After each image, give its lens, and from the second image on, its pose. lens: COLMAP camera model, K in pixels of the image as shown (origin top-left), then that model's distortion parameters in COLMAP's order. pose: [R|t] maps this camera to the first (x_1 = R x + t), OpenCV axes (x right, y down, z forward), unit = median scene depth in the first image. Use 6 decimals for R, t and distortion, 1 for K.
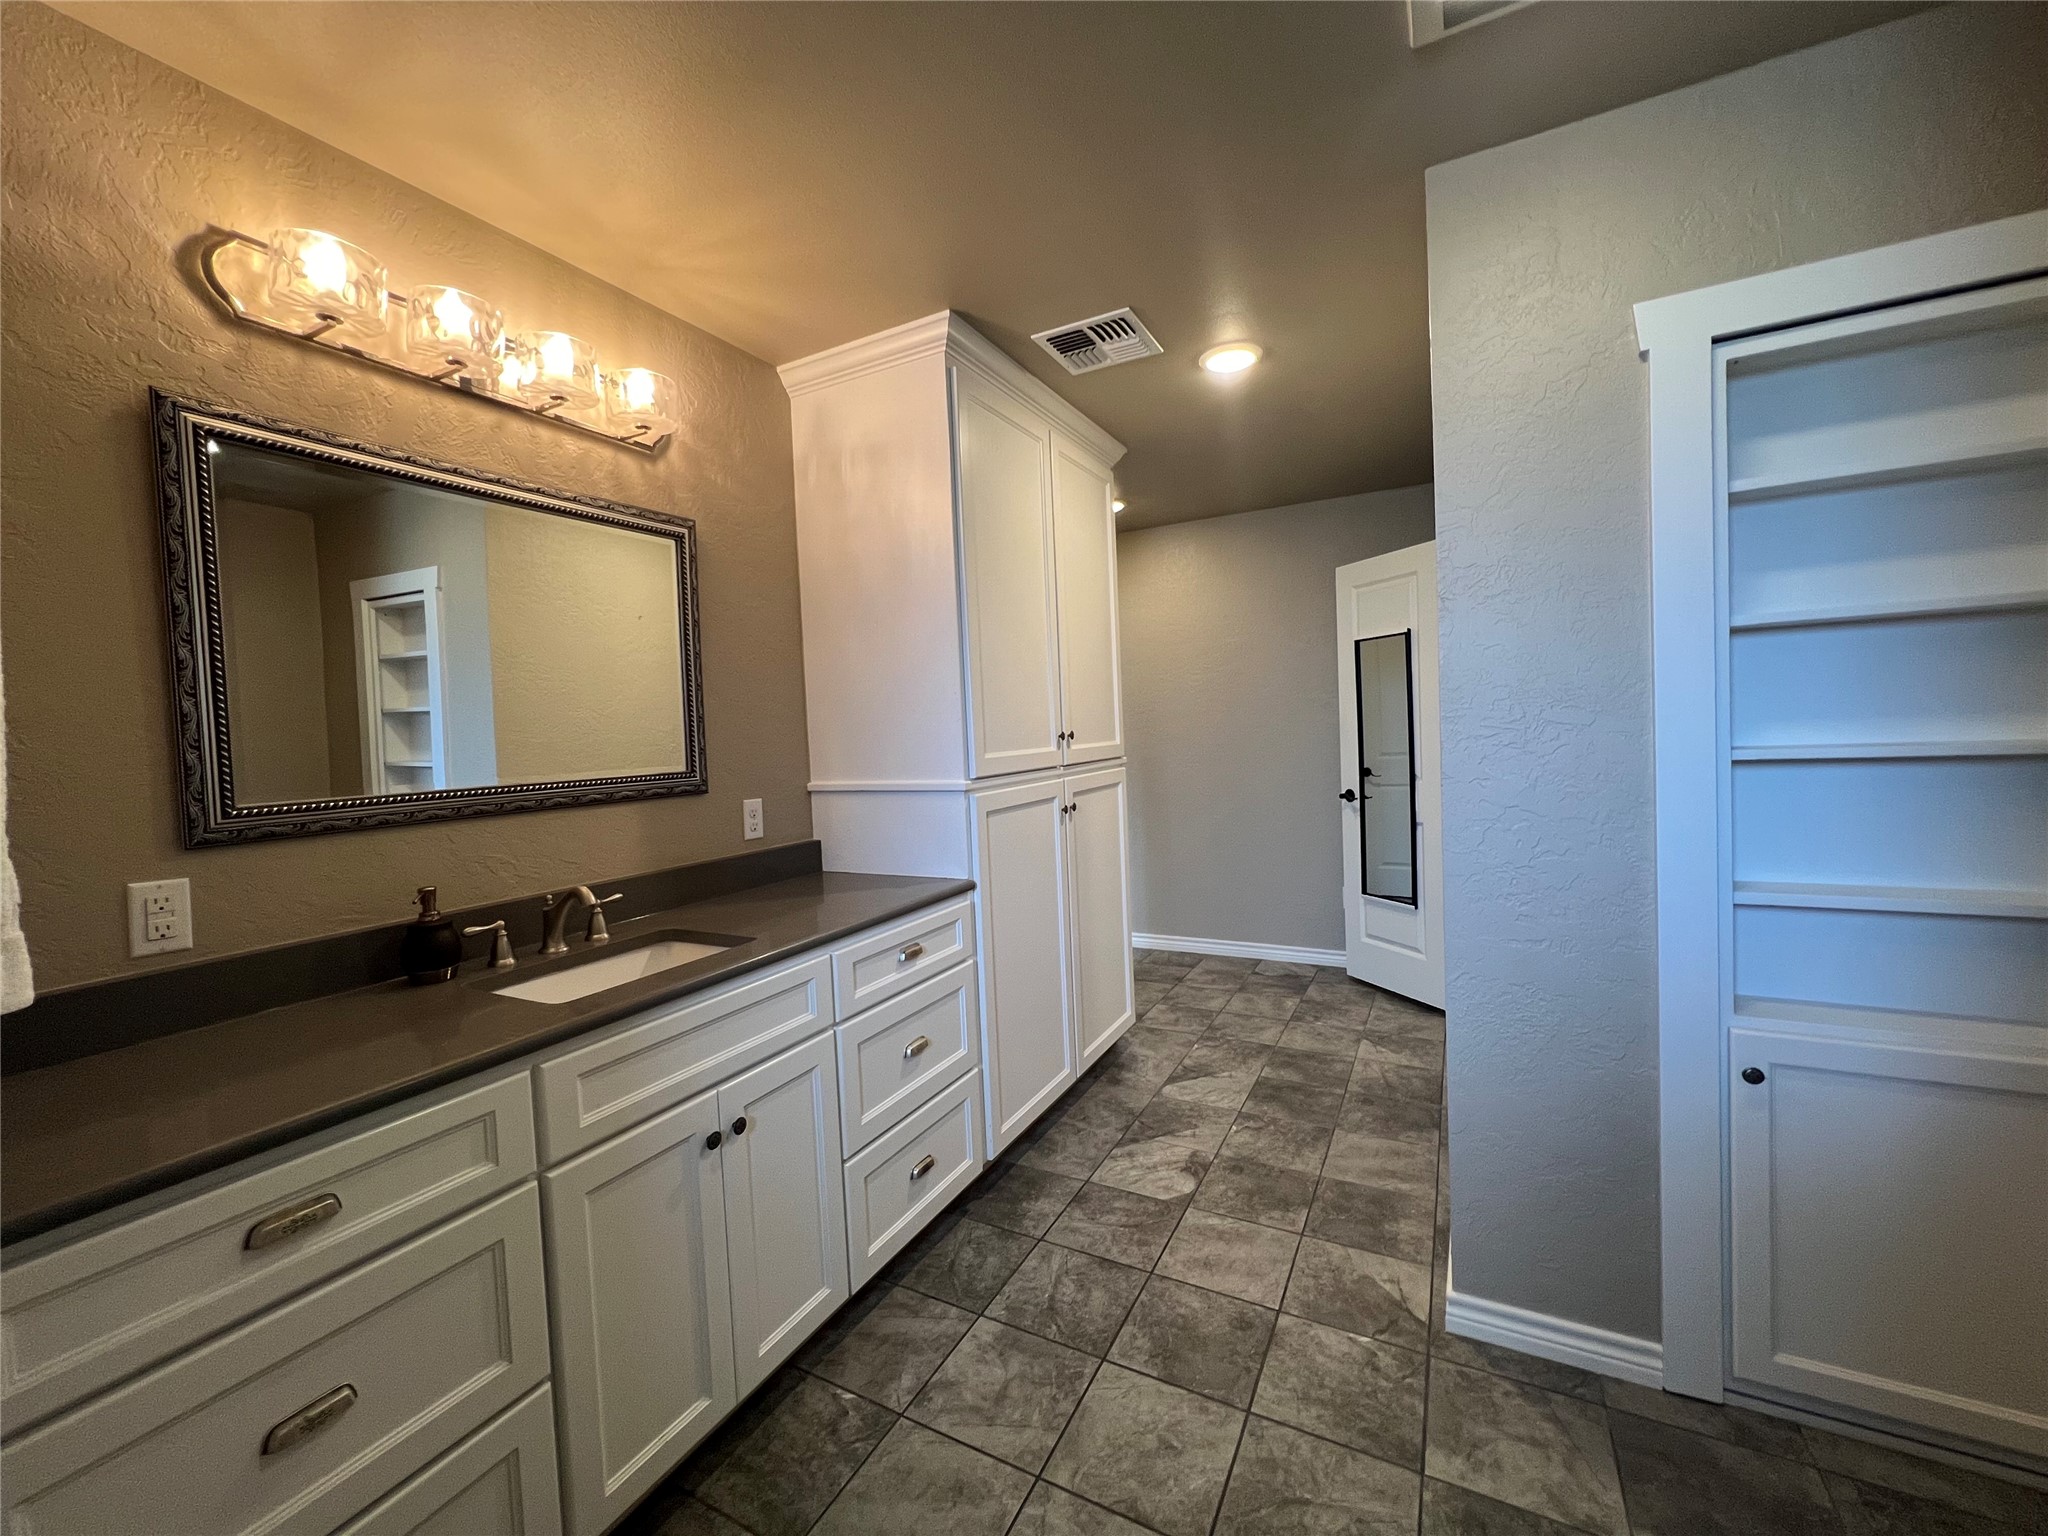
lens RADIAL K [[821.8, 0, 1024.8], [0, 821.8, 755.1], [0, 0, 1]] dist [-0.003561, 0.001050]
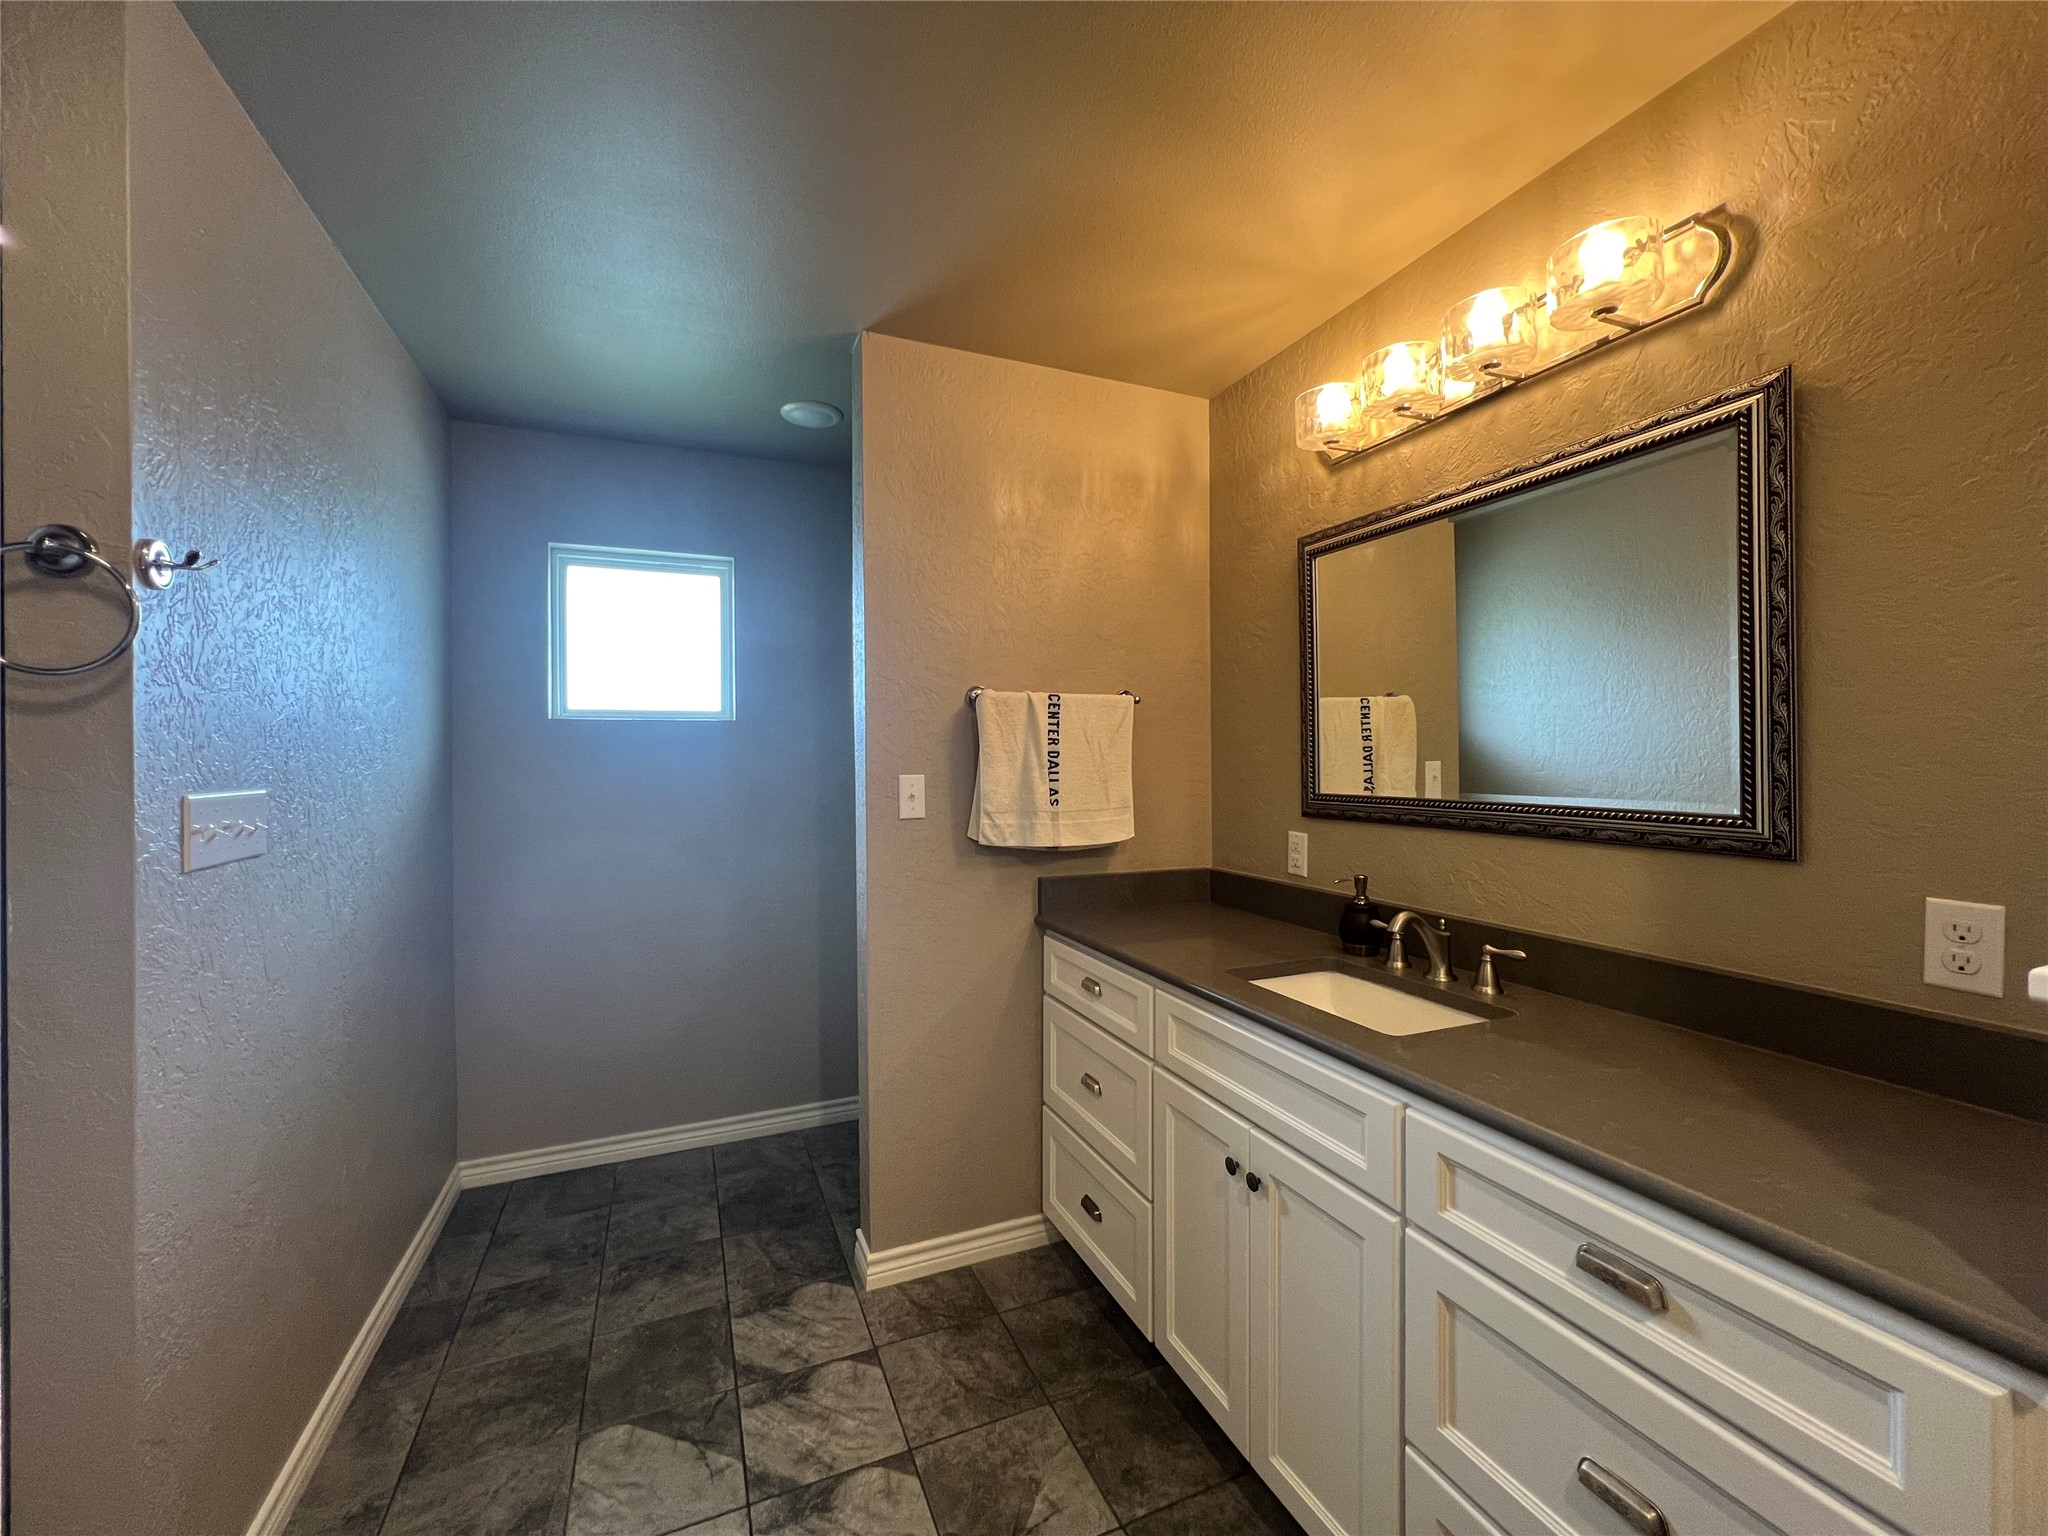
lens RADIAL K [[821.8, 0, 1030.4], [0, 821.8, 762.1], [0, 0, 1]] dist [-0.003561, 0.001050]
pose [[-0.623302, 0.048777, -0.780459, 0.418404], [0.004401, 0.998256, 0.058875, -0.064180], [0.781969, 0.033262, -0.622429, 1.117438]]
